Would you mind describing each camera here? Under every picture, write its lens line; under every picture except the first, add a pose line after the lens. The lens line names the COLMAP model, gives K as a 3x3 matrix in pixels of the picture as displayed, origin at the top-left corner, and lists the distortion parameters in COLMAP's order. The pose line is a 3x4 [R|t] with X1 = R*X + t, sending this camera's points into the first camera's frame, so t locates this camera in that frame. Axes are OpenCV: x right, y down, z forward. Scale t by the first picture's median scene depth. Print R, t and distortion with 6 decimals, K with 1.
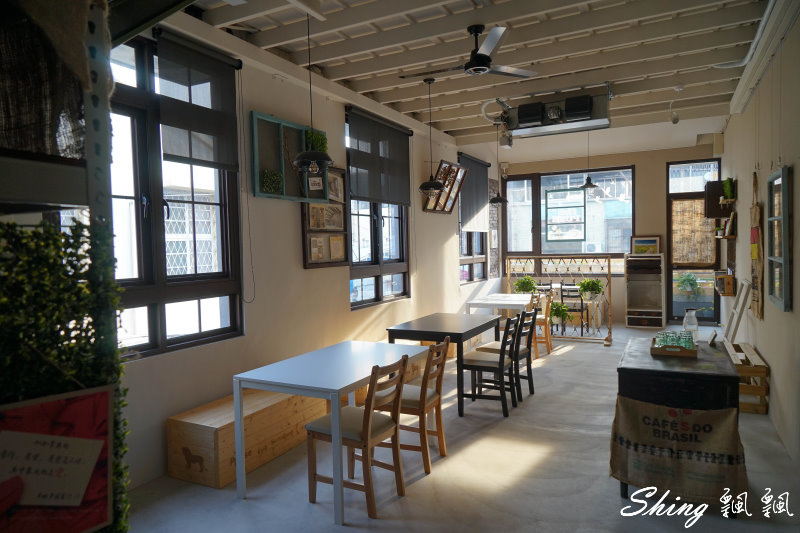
lens RADIAL K [[536.2, 0, 399.7], [0, 536.2, 267.5], [0, 0, 1]] dist [0.017985, -0.002188]
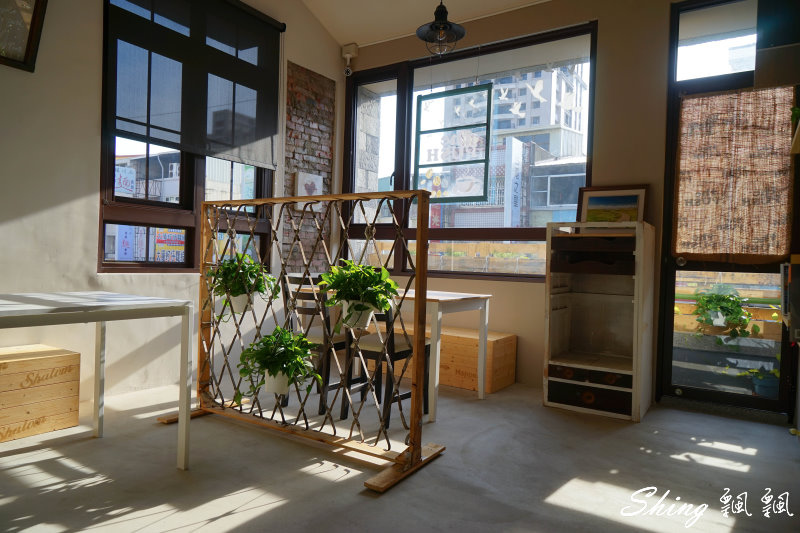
lens RADIAL K [[536.2, 0, 400.8], [0, 536.2, 267.0], [0, 0, 1]] dist [0.017985, -0.002188]
pose [[0.992934, 0.056871, -0.104150, 0.346055], [-0.060397, 0.997692, -0.031019, 0.026683], [0.102146, 0.037090, 0.994078, 0.581169]]
